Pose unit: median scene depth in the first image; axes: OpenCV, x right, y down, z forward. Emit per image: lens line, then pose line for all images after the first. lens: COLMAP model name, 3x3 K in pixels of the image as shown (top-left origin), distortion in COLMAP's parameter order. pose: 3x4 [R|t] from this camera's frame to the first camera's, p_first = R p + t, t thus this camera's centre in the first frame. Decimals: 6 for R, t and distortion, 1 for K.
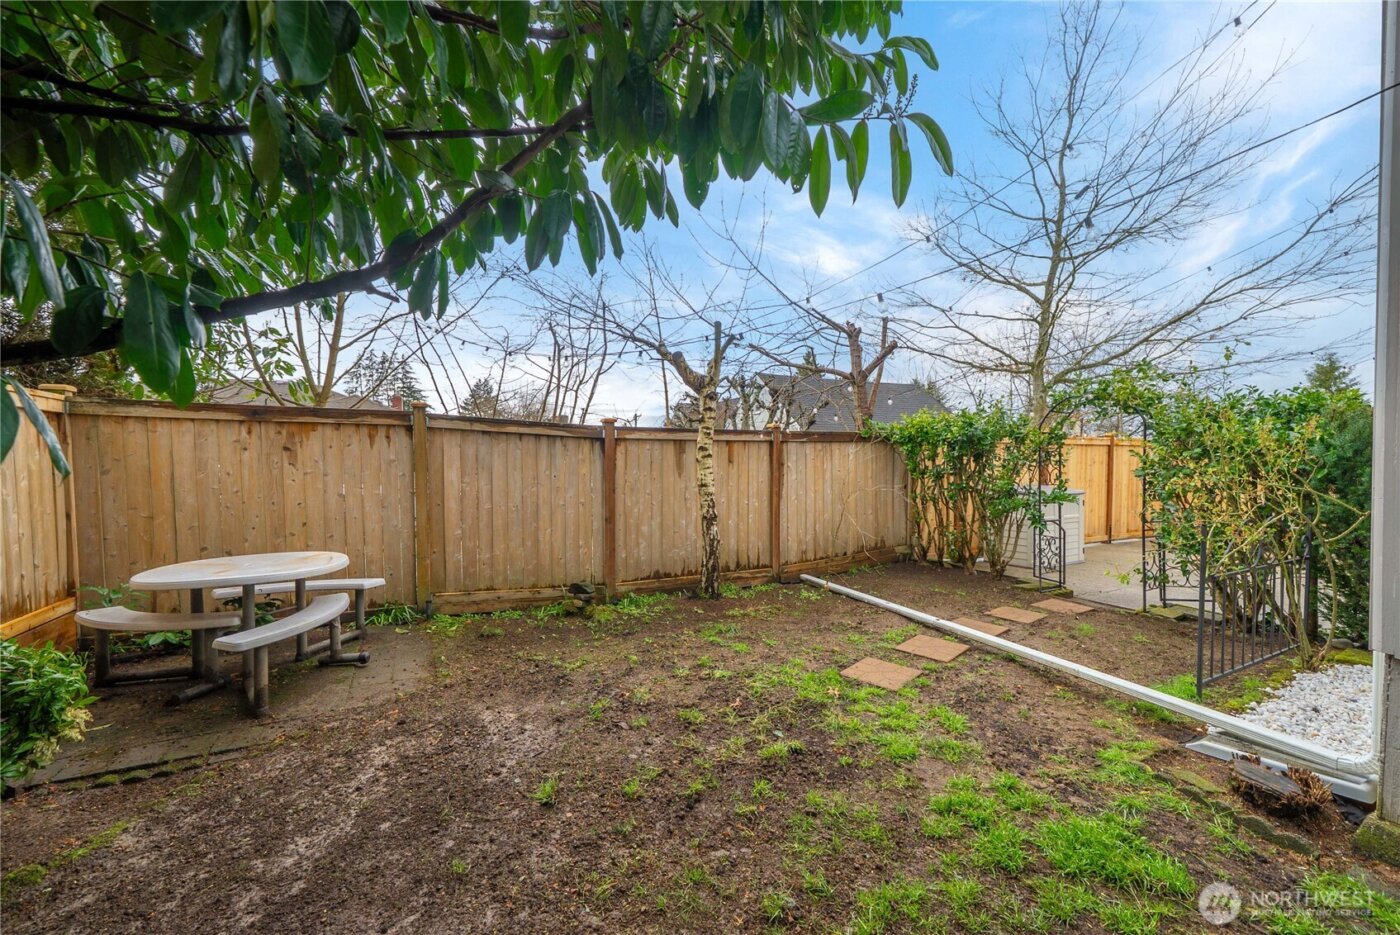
lens RADIAL K [[587.2, 0, 694.4], [0, 587.2, 473.5], [0, 0, 1]] dist [-0.006650, 0.000136]
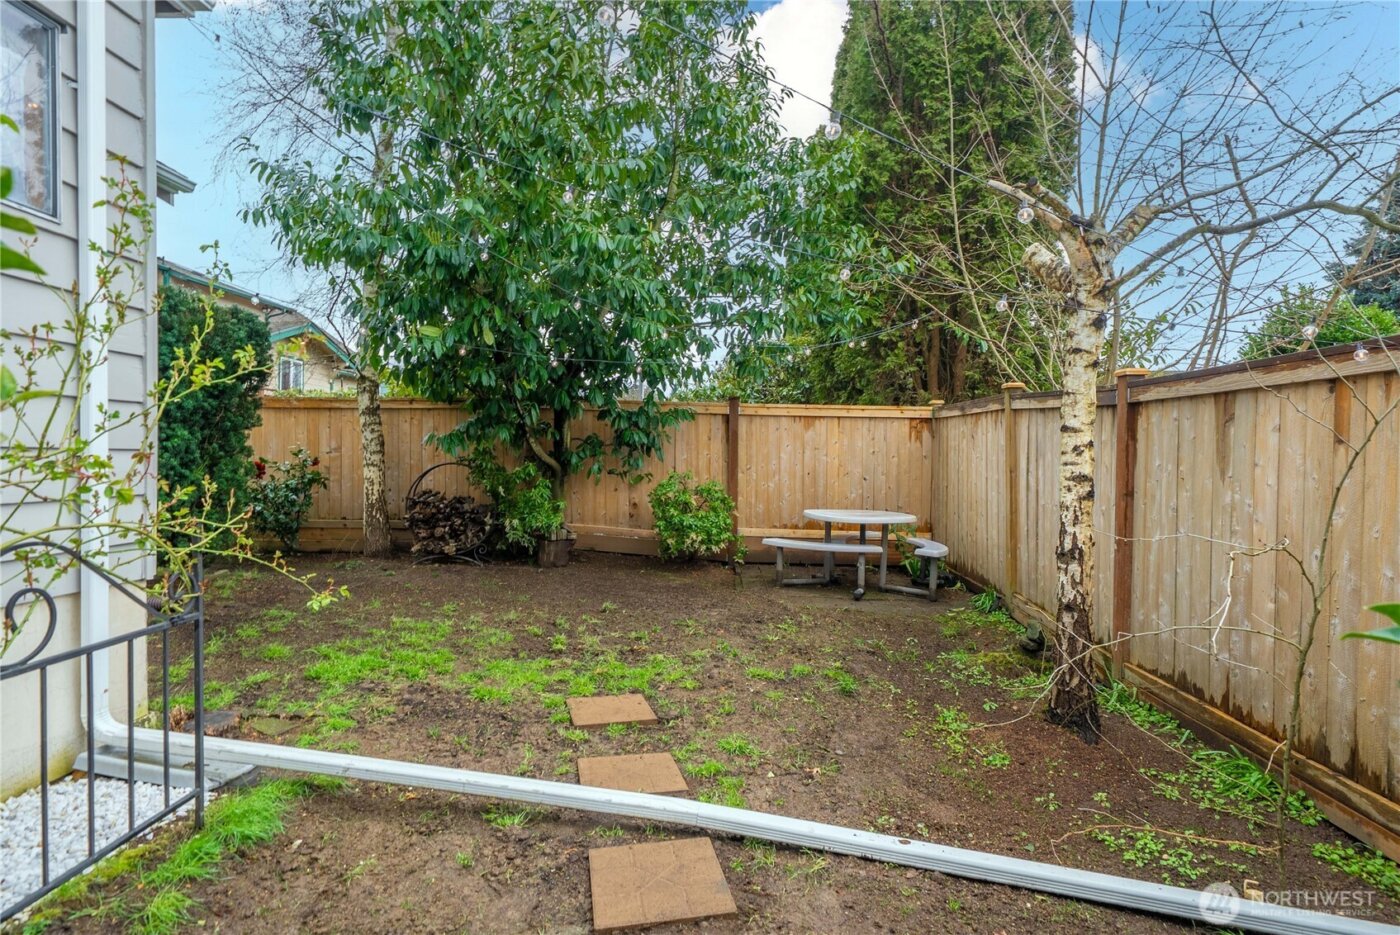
lens RADIAL K [[732.1, 0, 699.3], [0, 732.1, 469.1], [0, 0, 1]] dist [-0.003486, -0.000829]
pose [[-0.509444, 0.010279, -0.860443, 0.591104], [-0.032960, 0.998962, 0.031449, -0.004552], [0.859873, 0.044382, -0.508576, 0.876502]]
